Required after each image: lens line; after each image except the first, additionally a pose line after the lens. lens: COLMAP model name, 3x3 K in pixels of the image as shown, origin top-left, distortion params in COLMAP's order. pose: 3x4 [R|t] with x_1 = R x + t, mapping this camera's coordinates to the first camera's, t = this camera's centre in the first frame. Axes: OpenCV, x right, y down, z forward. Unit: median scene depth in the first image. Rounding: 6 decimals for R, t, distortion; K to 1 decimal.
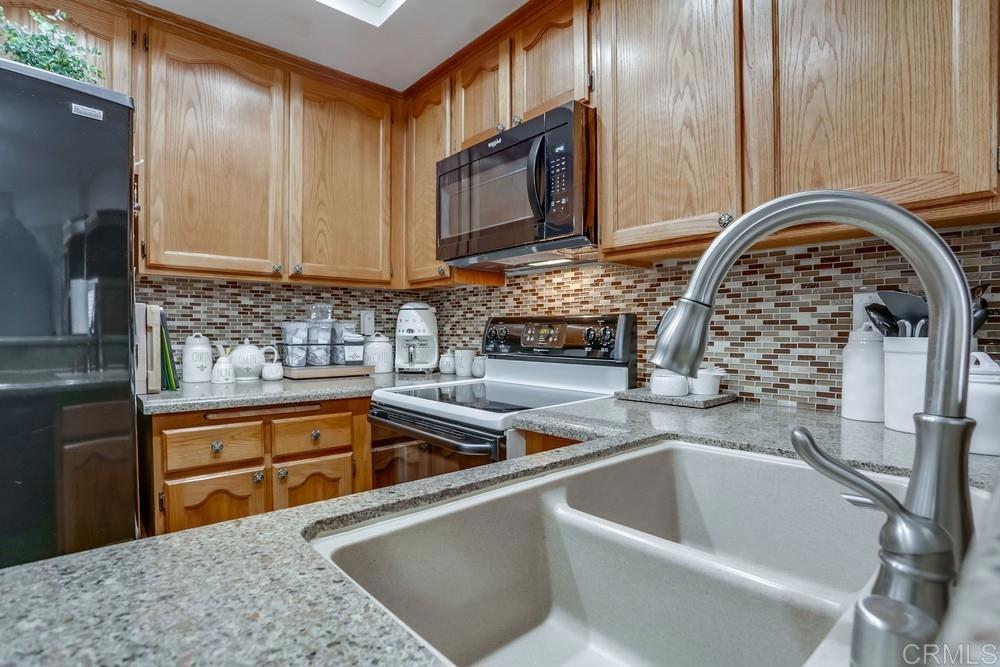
lens RADIAL K [[501.0, 0, 489.7], [0, 501.0, 340.9], [0, 0, 1]] dist [-0.055829, 0.015745]
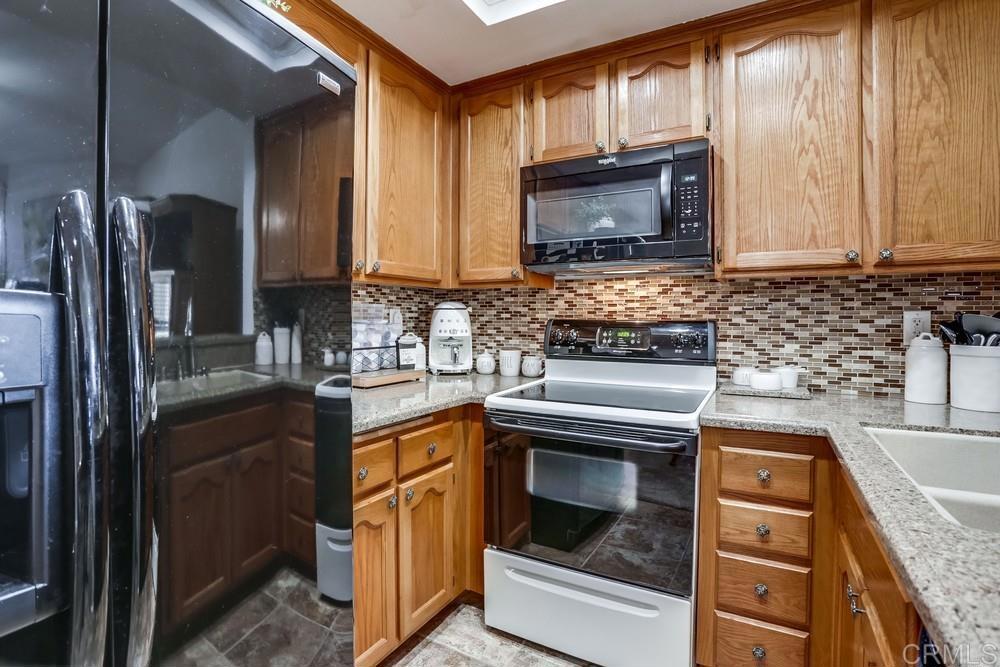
lens RADIAL K [[501.0, 0, 490.8], [0, 501.0, 322.8], [0, 0, 1]] dist [-0.055829, 0.015745]
pose [[0.938501, 0.000097, 0.345276, -0.577962], [0.002682, 0.999968, -0.007572, -0.039476], [-0.345266, 0.008032, 0.938471, 0.081169]]
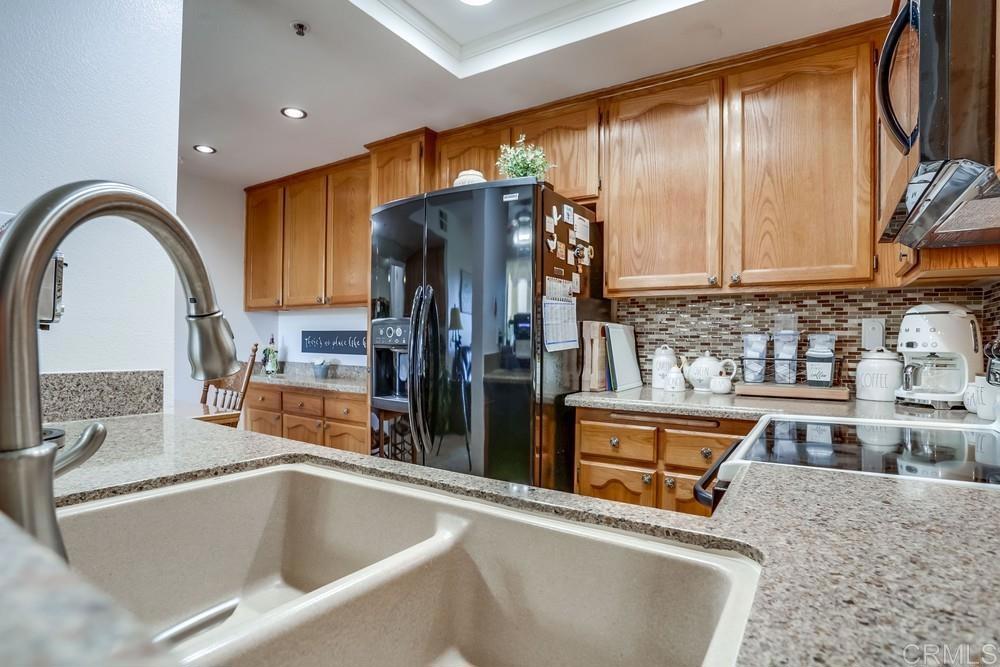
lens RADIAL K [[501.0, 0, 501.9], [0, 501.0, 342.7], [0, 0, 1]] dist [-0.055829, 0.015745]
pose [[0.291987, 0.003451, -0.956416, 0.437074], [-0.027377, 0.999614, -0.004752, -0.005896], [0.956030, 0.027571, 0.291969, 0.346316]]
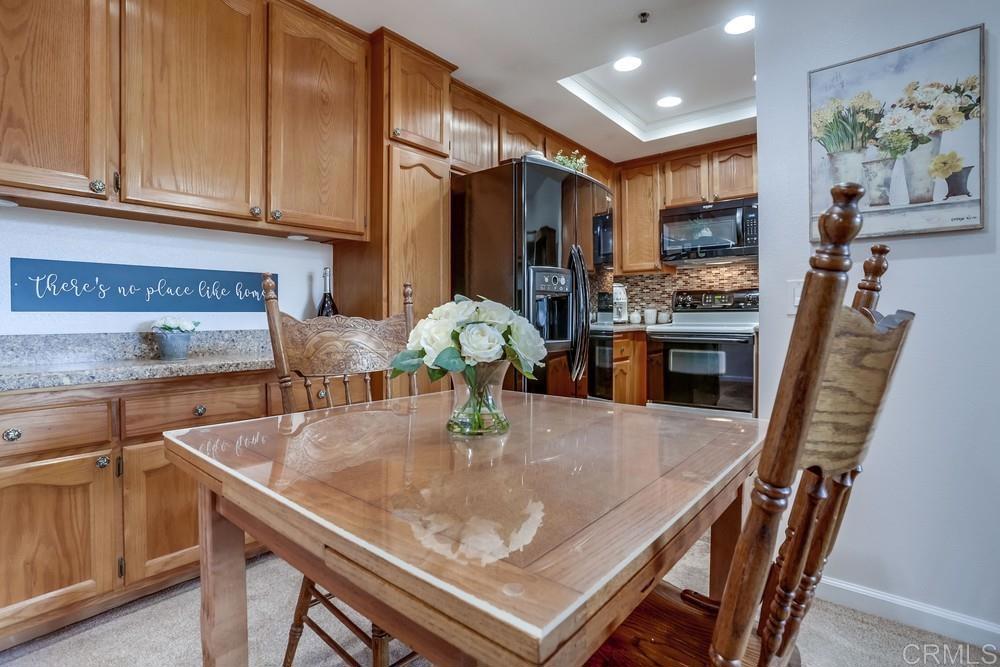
lens RADIAL K [[501.0, 0, 479.8], [0, 501.0, 323.0], [0, 0, 1]] dist [-0.055829, 0.015745]
pose [[0.986696, -0.012155, 0.162119, -1.245774], [0.013389, 0.999889, -0.006525, 0.091765], [-0.162022, 0.008609, 0.986750, -0.870430]]
